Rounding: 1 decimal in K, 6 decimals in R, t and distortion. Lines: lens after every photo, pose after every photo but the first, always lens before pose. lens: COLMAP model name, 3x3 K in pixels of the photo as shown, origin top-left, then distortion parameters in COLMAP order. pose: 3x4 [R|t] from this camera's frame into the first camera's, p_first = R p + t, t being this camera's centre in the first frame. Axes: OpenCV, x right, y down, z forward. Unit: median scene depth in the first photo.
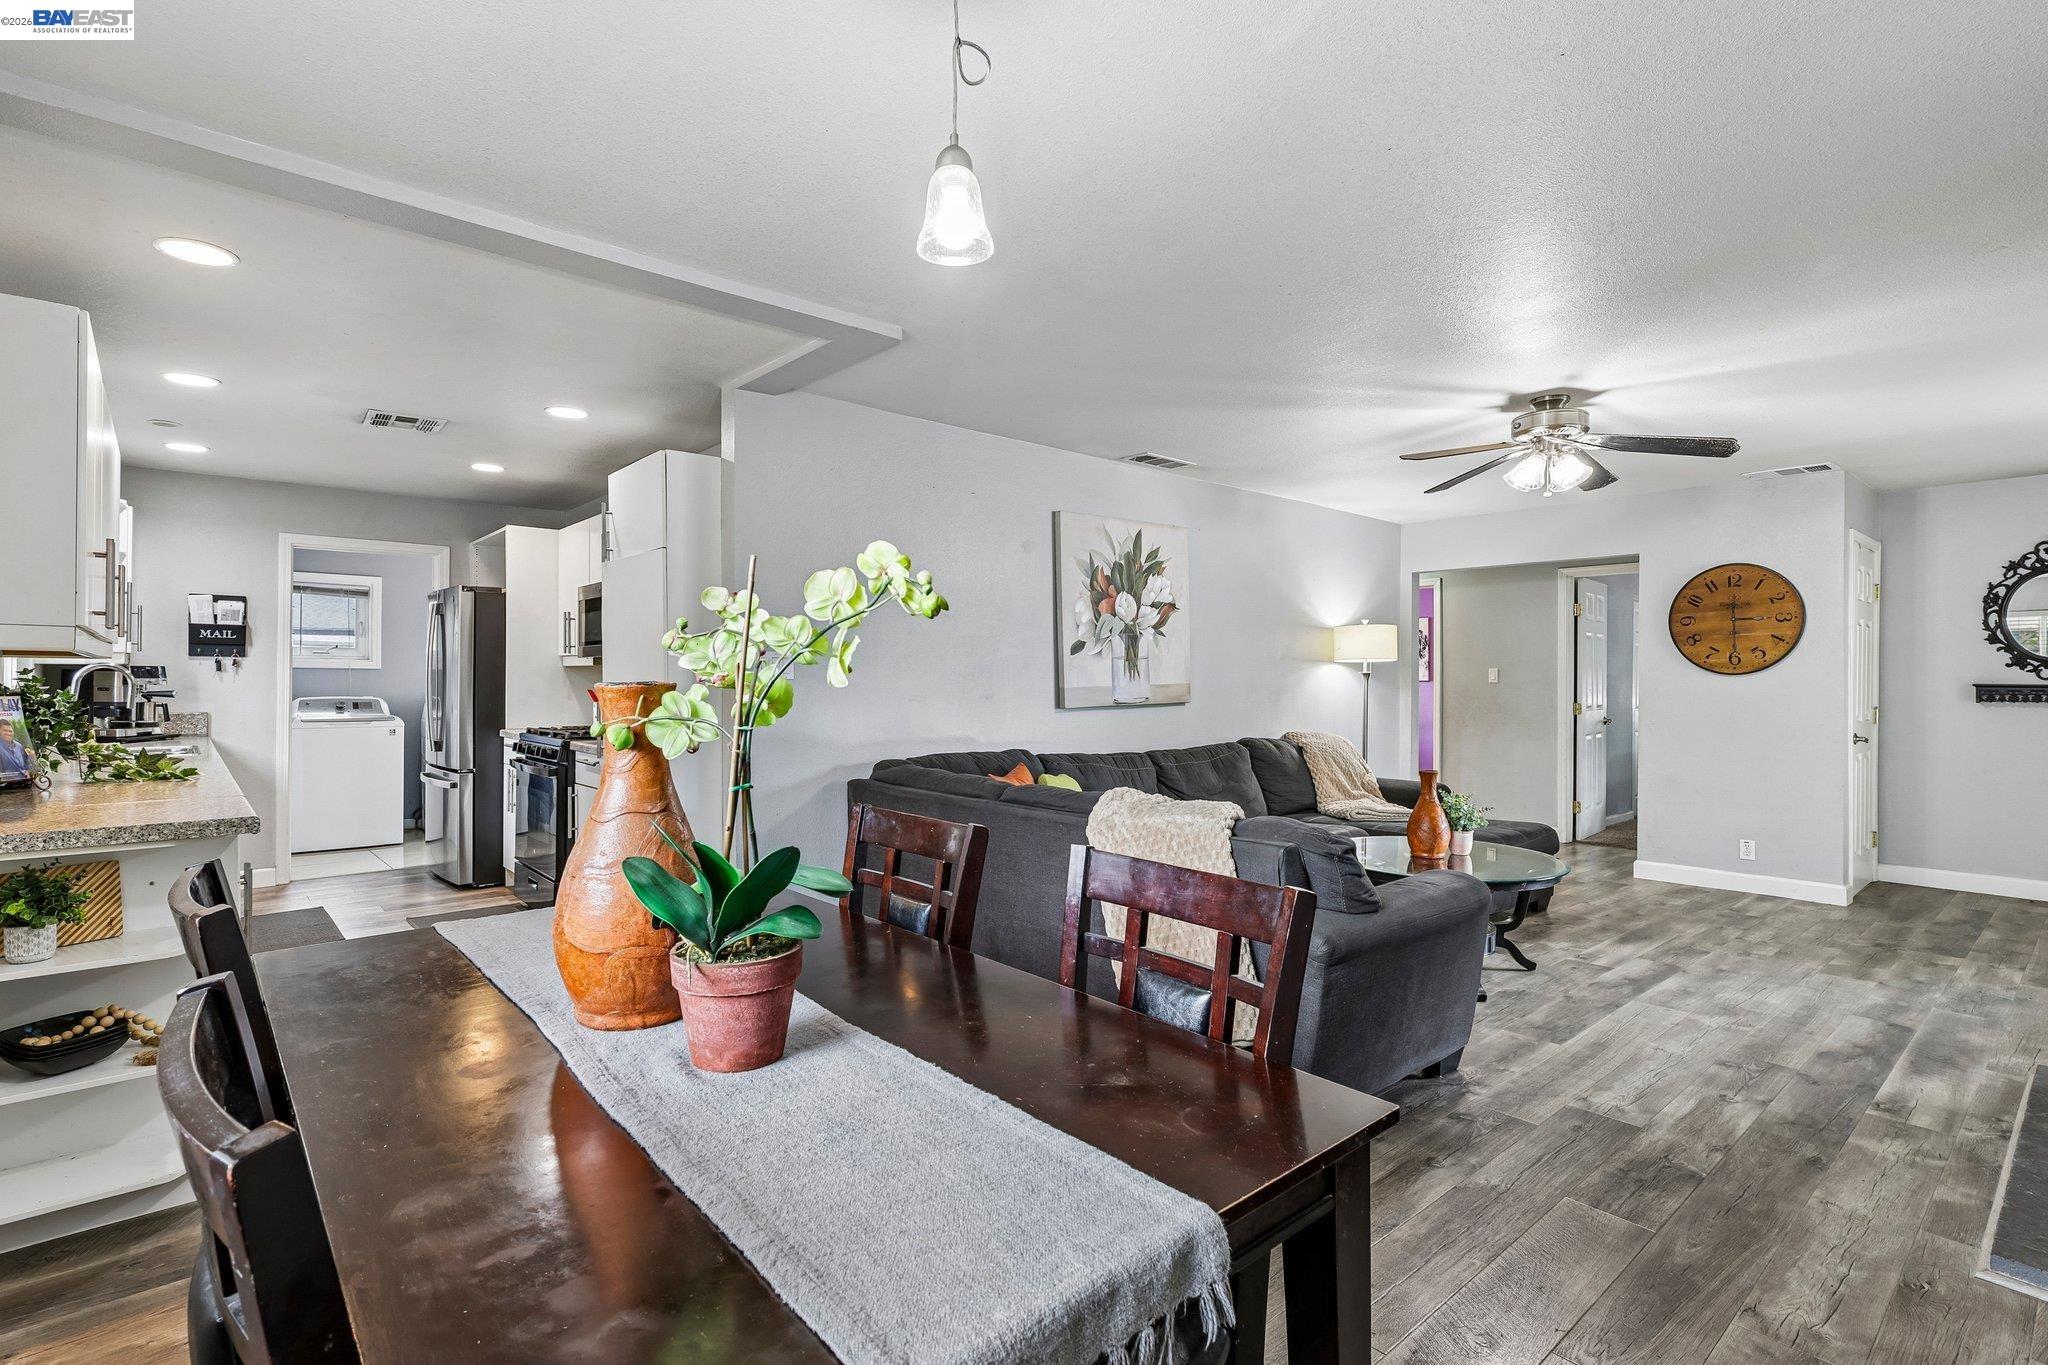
lens RADIAL K [[966.9, 0, 1022.5], [0, 966.9, 679.4], [0, 0, 1]] dist [-0.002640, 0.000077]
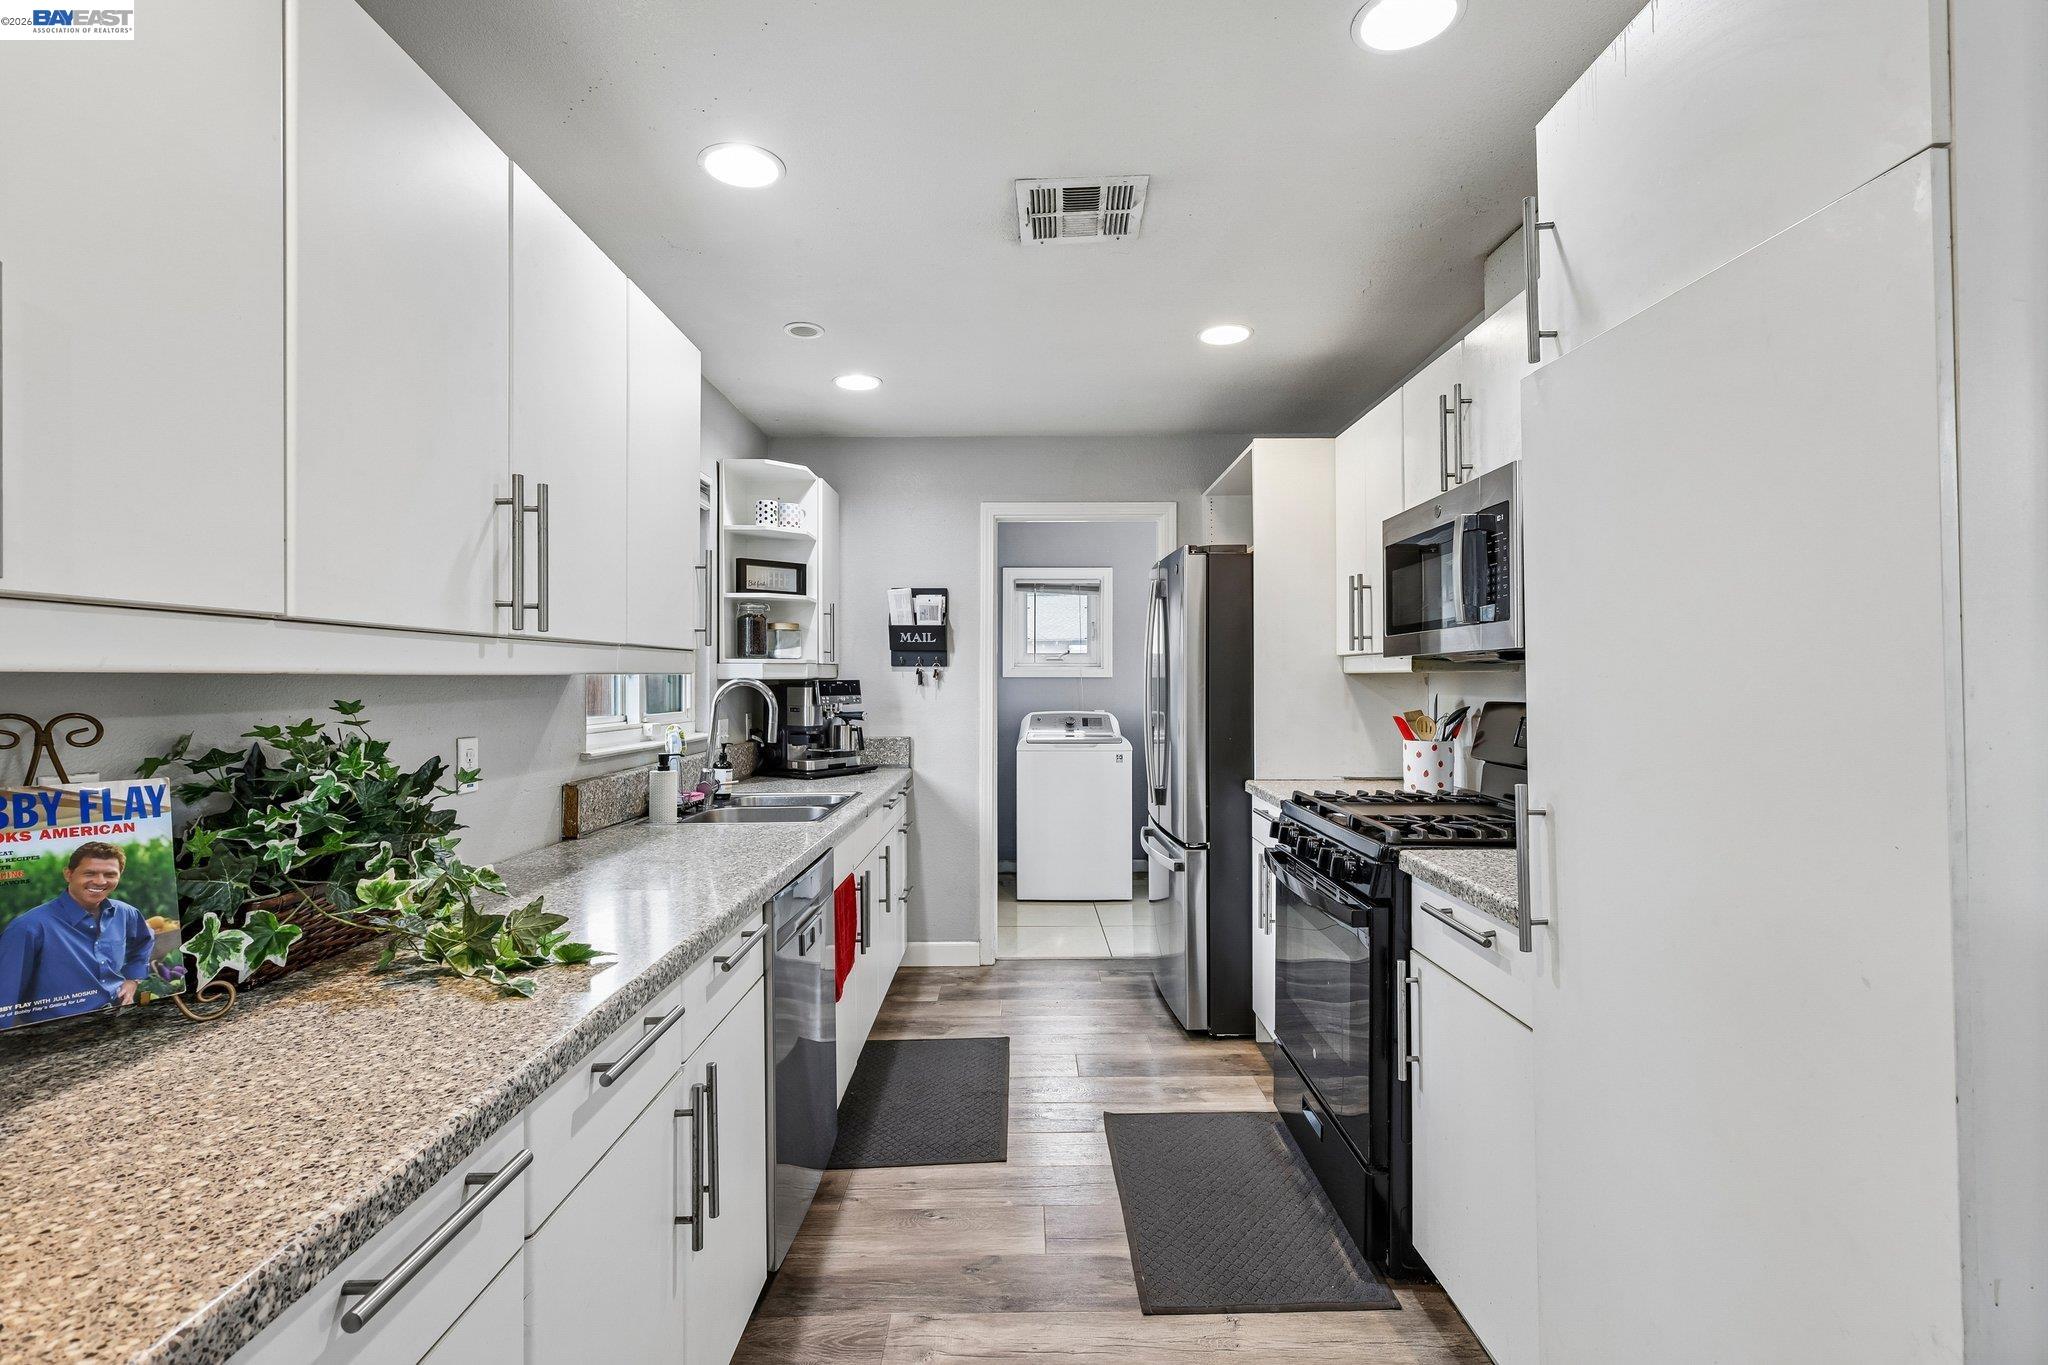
lens RADIAL K [[966.9, 0, 1025.4], [0, 966.9, 678.9], [0, 0, 1]] dist [-0.002640, 0.000077]
pose [[0.757087, -0.006817, -0.653279, -0.255341], [0.005589, 0.999977, -0.003957, -0.009861], [0.653290, -0.000655, 0.757107, 0.462235]]
